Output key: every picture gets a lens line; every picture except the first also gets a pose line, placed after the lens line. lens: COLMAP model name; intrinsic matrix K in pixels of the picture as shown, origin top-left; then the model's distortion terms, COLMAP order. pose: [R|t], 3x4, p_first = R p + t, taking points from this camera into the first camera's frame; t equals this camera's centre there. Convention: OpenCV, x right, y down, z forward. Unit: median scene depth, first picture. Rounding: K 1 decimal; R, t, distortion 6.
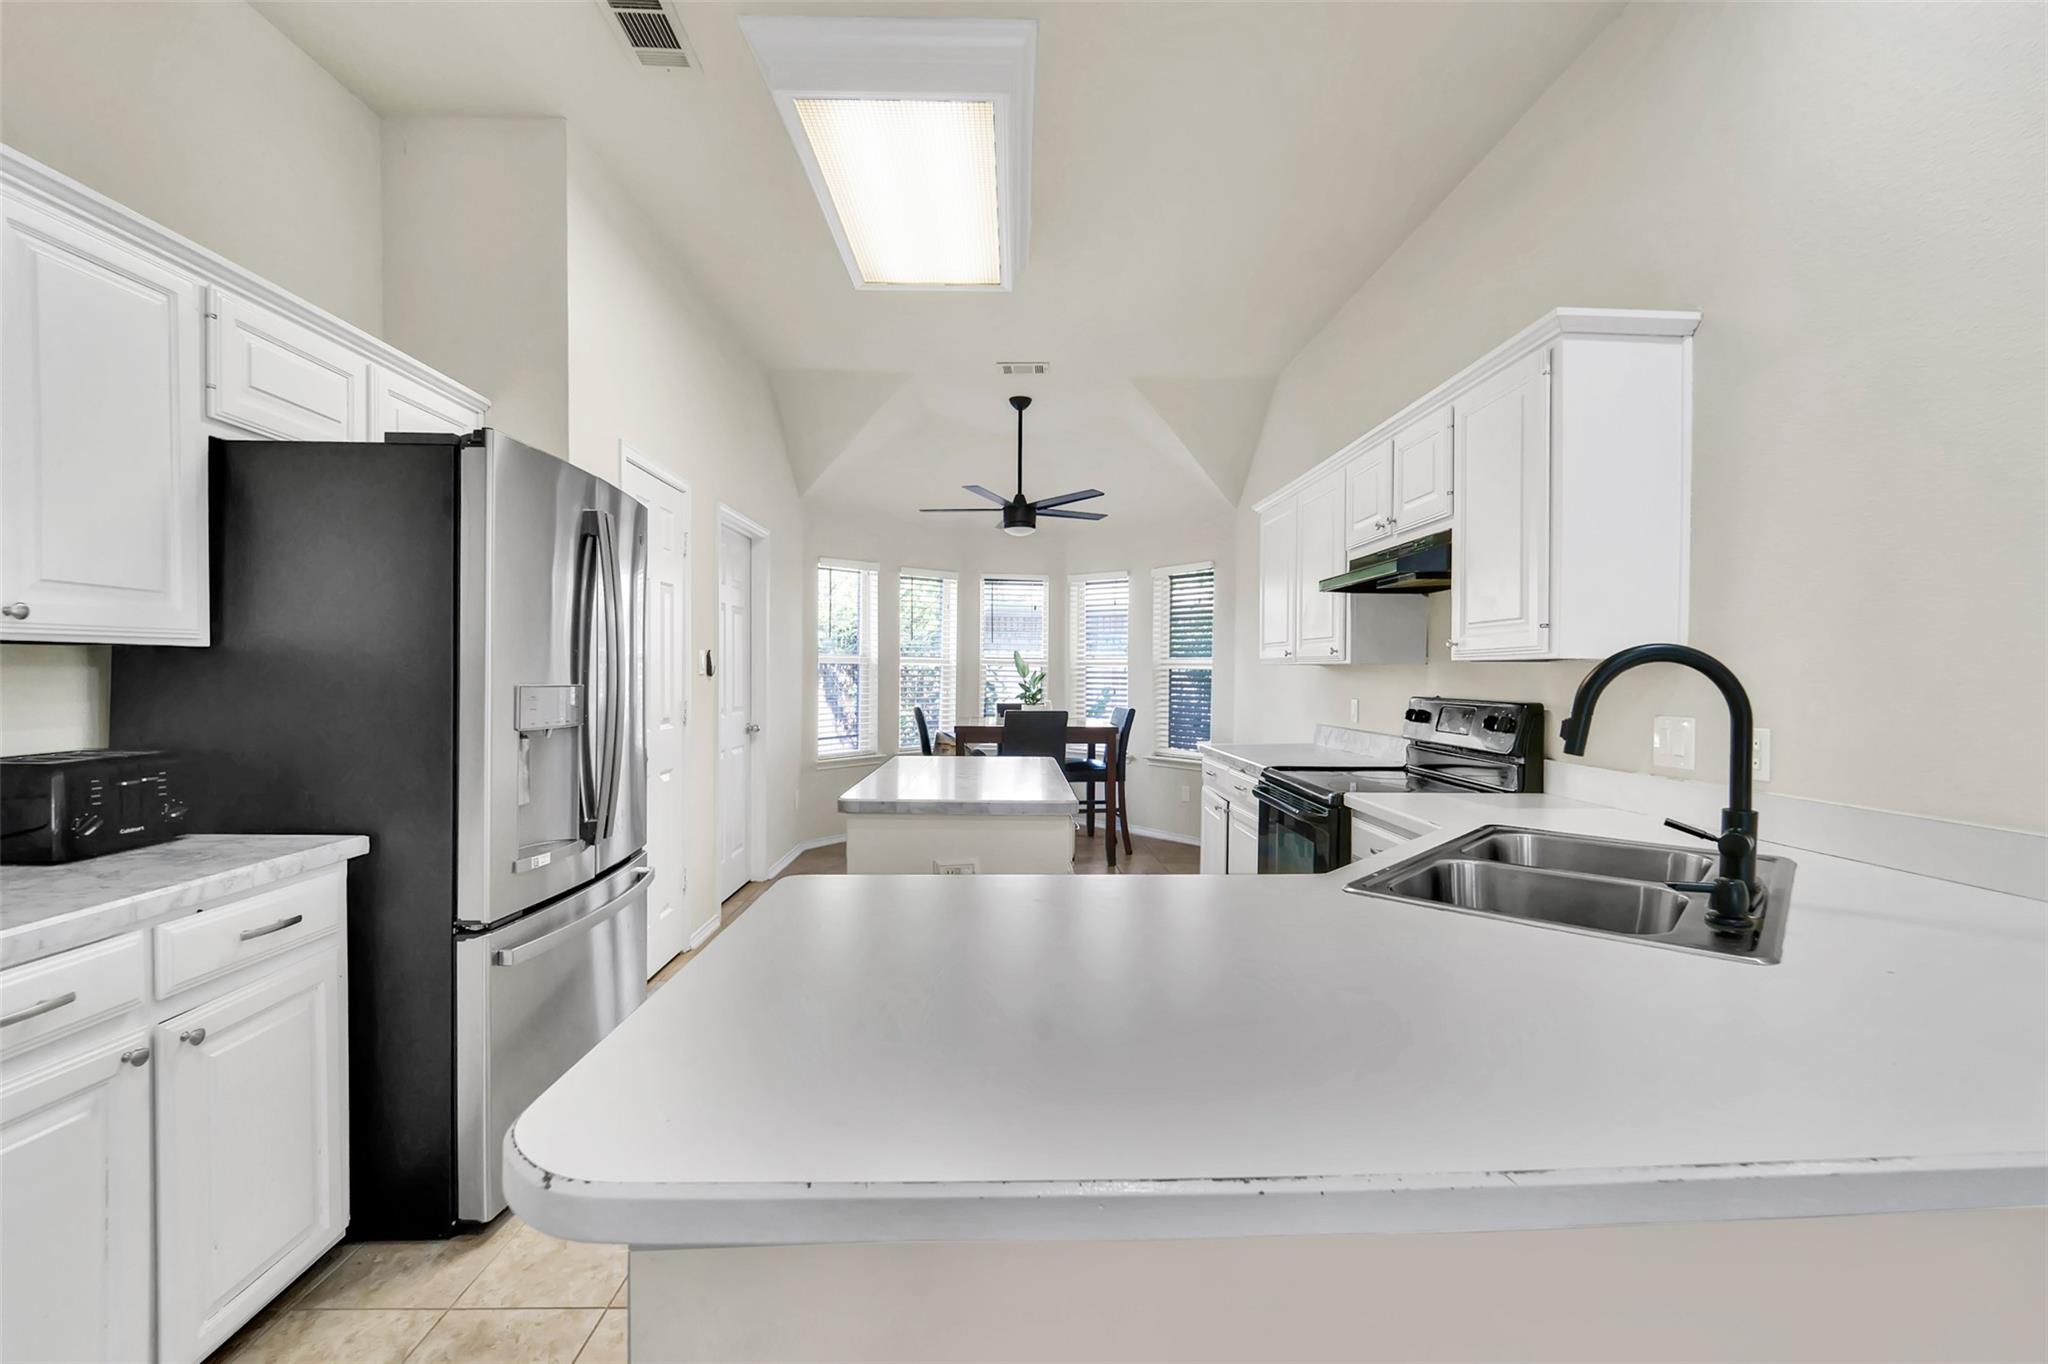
lens RADIAL K [[1244.4, 0, 1024.0], [0, 1244.4, 682.0], [0, 0, 1]] dist [-0.000469, -0.000211]
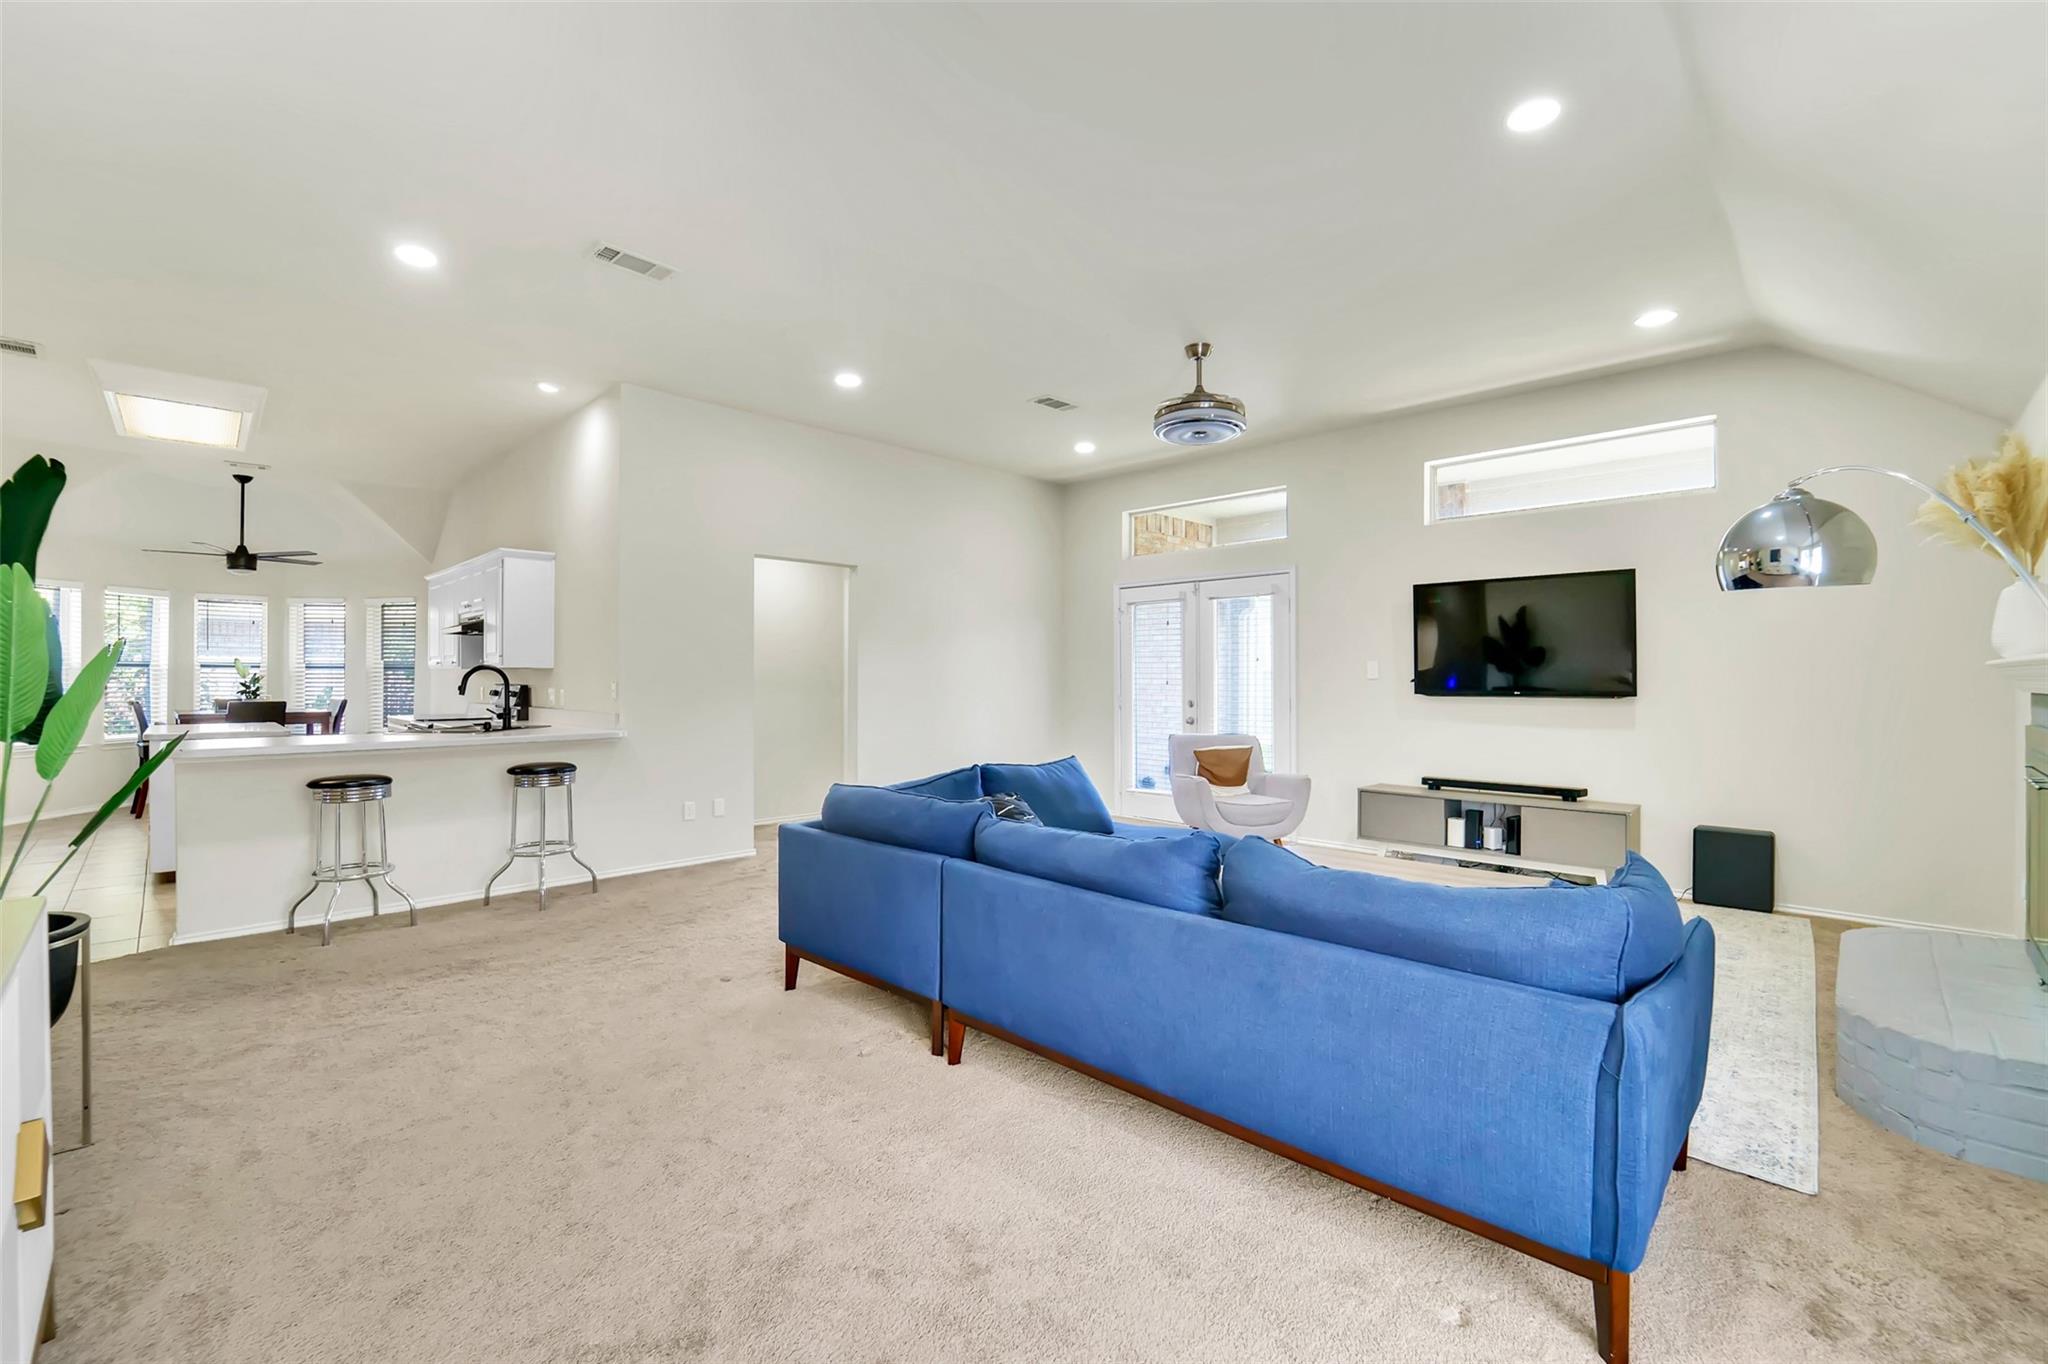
lens RADIAL K [[849.2, 0, 1024.0], [0, 849.2, 682.0], [0, 0, 1]] dist [-0.028022, -0.000156]
pose [[0.725286, -0.002649, 0.688442, -0.006374], [0.002744, 0.999996, 0.000957, 0.002935], [-0.688442, 0.001195, 0.725291, -0.275596]]
